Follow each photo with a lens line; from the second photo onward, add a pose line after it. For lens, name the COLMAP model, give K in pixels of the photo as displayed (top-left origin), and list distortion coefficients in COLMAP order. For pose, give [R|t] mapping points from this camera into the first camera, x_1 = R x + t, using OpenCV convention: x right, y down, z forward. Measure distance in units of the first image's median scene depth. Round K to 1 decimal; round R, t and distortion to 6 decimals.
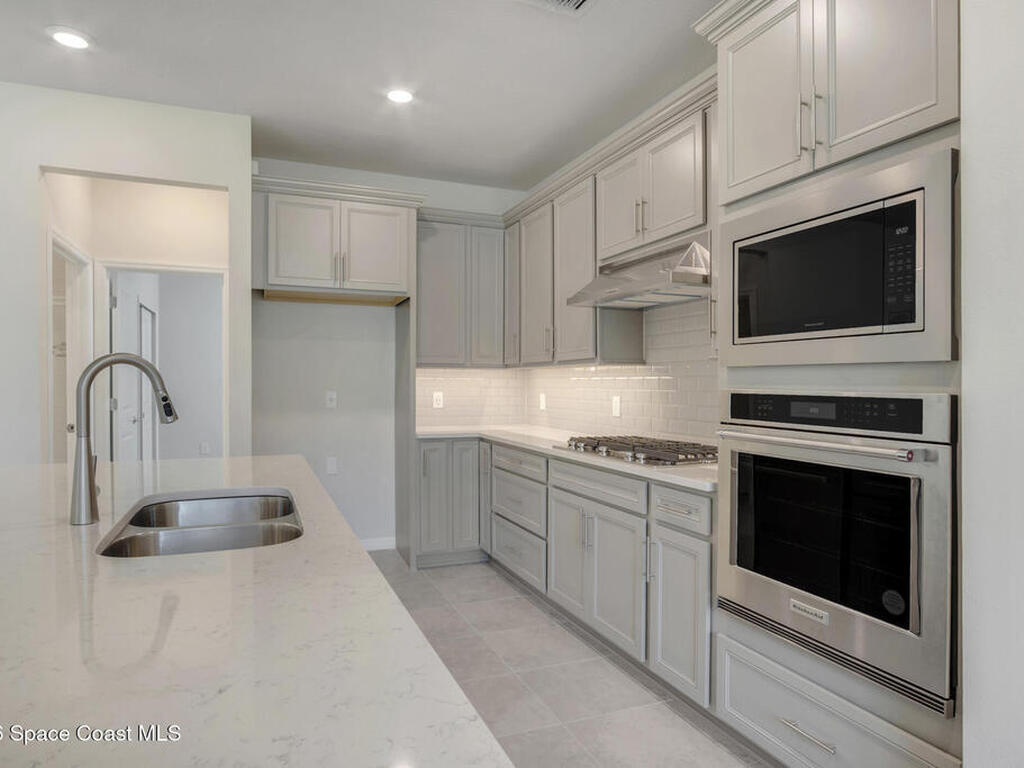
lens RADIAL K [[620.8, 0, 512.0], [0, 620.8, 384.0], [0, 0, 1]] dist [0.001931, 0.002709]
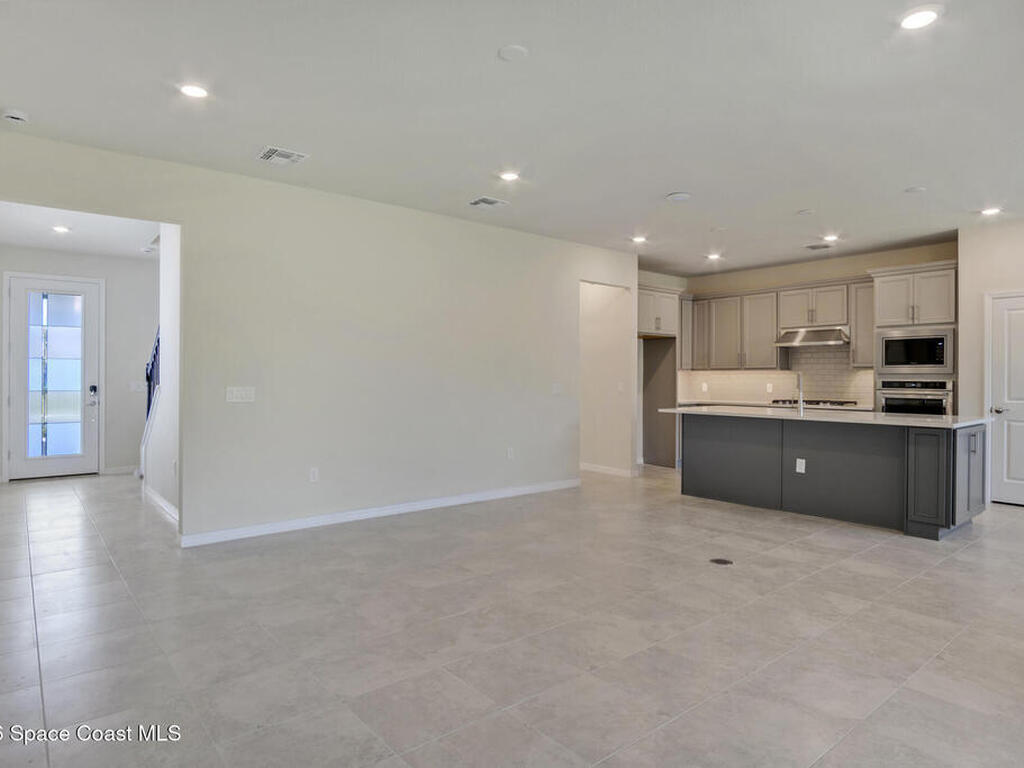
lens RADIAL K [[620.8, 0, 512.0], [0, 620.8, 384.0], [0, 0, 1]] dist [0.001931, 0.002709]
pose [[0.964711, -0.000900, 0.263310, -2.579239], [-0.001275, 0.999966, 0.008086, 0.006444], [-0.263309, -0.008137, 0.964677, -1.829137]]
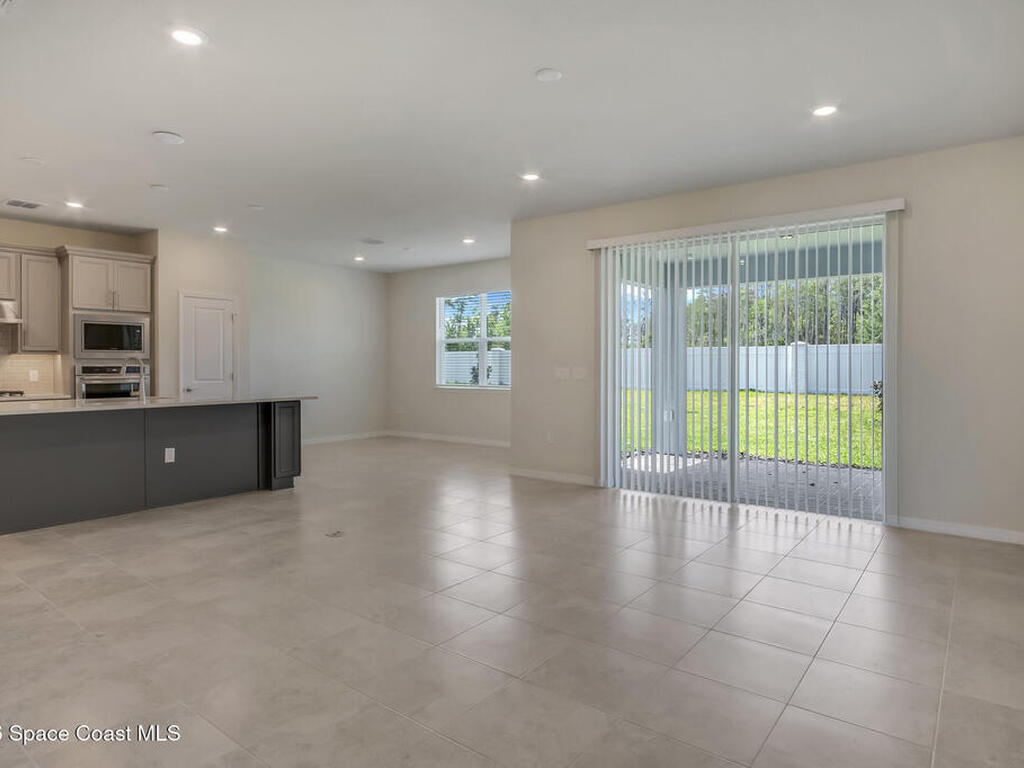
lens RADIAL K [[620.8, 0, 512.0], [0, 620.8, 384.0], [0, 0, 1]] dist [0.001931, 0.002709]
pose [[-0.477129, -0.026910, 0.878421, -3.644911], [0.005724, 0.999415, 0.033726, 0.010449], [-0.878815, 0.021119, -0.476696, 0.565854]]
